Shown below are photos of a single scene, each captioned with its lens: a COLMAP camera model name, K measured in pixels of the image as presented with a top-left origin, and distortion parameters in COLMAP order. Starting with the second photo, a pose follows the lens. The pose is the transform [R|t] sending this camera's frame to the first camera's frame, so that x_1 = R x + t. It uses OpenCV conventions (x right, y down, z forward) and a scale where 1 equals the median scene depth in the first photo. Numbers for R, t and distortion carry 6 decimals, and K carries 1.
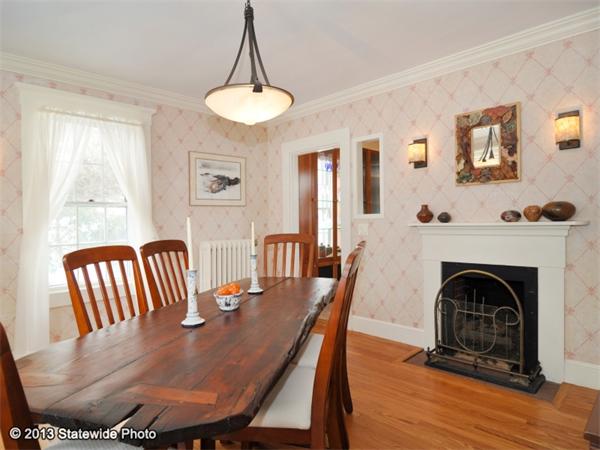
lens RADIAL K [[375.5, 0, 301.6], [0, 375.5, 225.7], [0, 0, 1]] dist [-0.007477, -0.004693]
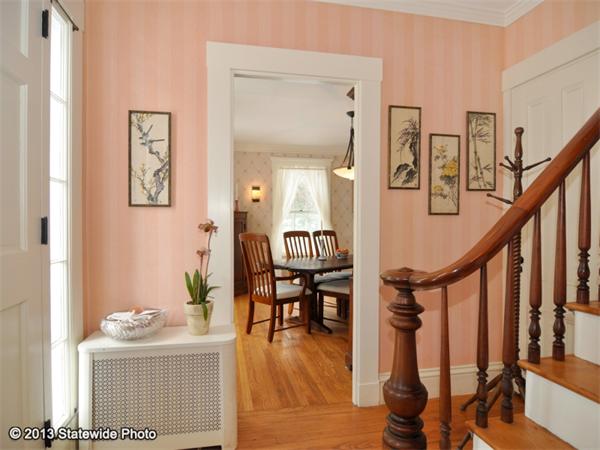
lens RADIAL K [[375.5, 0, 299.5], [0, 375.5, 225.7], [0, 0, 1]] dist [-0.007477, -0.004693]
pose [[0.841967, 0.016088, -0.539288, 0.570562], [-0.013806, 0.999870, 0.008274, -0.002728], [0.539352, 0.000479, 0.842081, -0.765726]]
